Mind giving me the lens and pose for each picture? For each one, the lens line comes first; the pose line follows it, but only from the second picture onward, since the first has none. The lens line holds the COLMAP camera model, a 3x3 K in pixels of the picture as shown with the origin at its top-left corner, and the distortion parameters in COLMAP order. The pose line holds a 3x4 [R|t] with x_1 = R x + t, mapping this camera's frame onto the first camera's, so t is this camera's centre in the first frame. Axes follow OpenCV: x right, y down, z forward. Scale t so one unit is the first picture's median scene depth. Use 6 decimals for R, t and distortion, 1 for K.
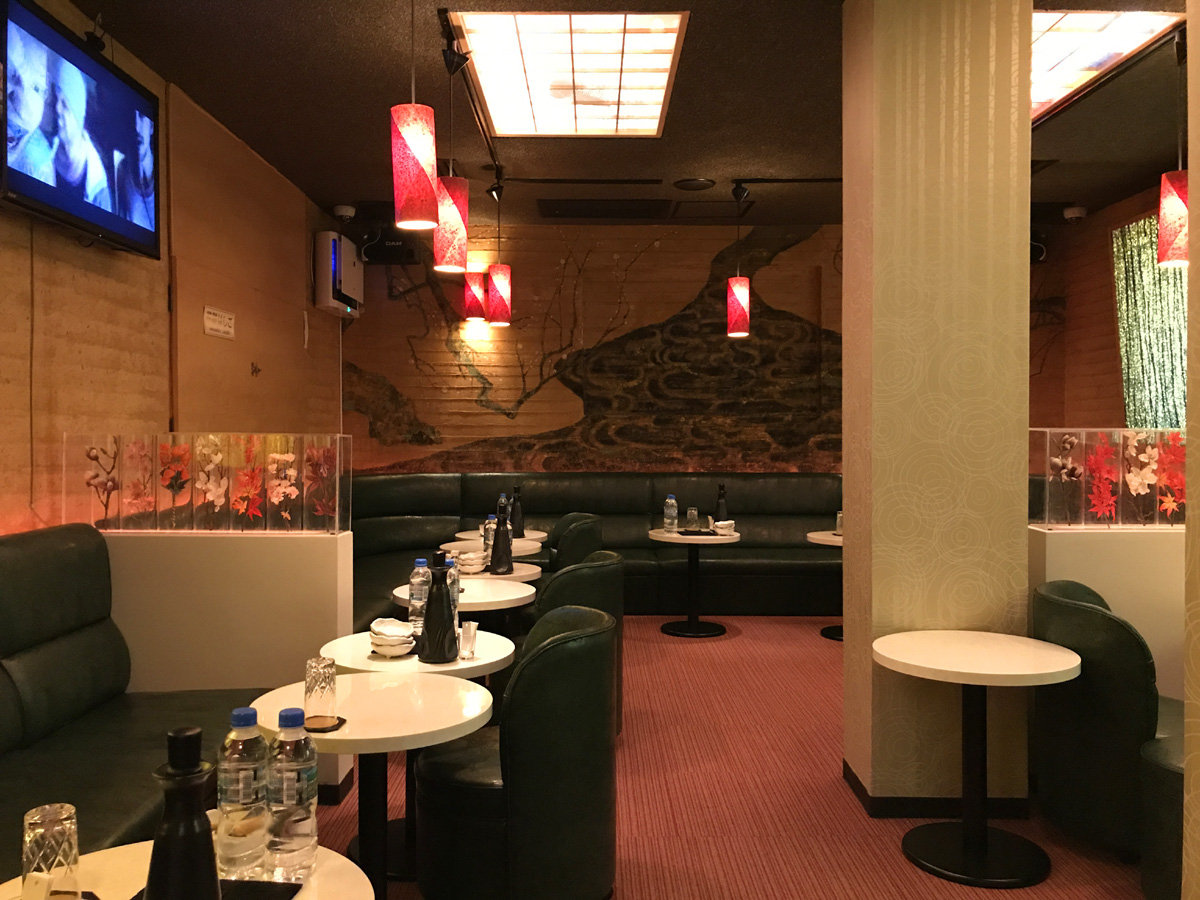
lens RADIAL K [[961.7, 0, 579.3], [0, 961.7, 440.5], [0, 0, 1]] dist [0.106280, -0.231293]
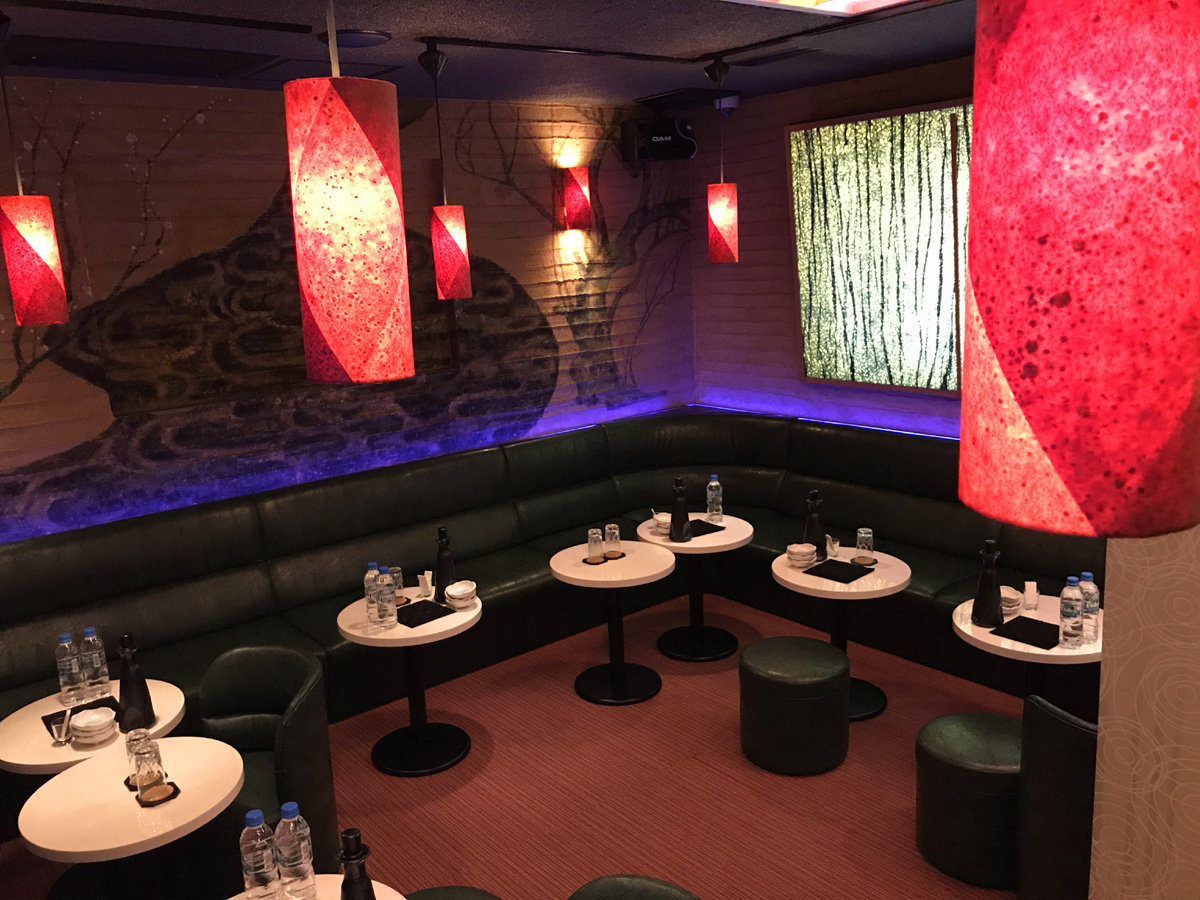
lens RADIAL K [[987.8, 0, 580.9], [0, 987.8, 445.4], [0, 0, 1]] dist [0.113643, -0.287461]
pose [[0.773175, -0.170199, 0.610928, -0.148546], [0.062029, 0.978992, 0.194235, -0.109947], [-0.631152, -0.112283, 0.767489, 0.355002]]
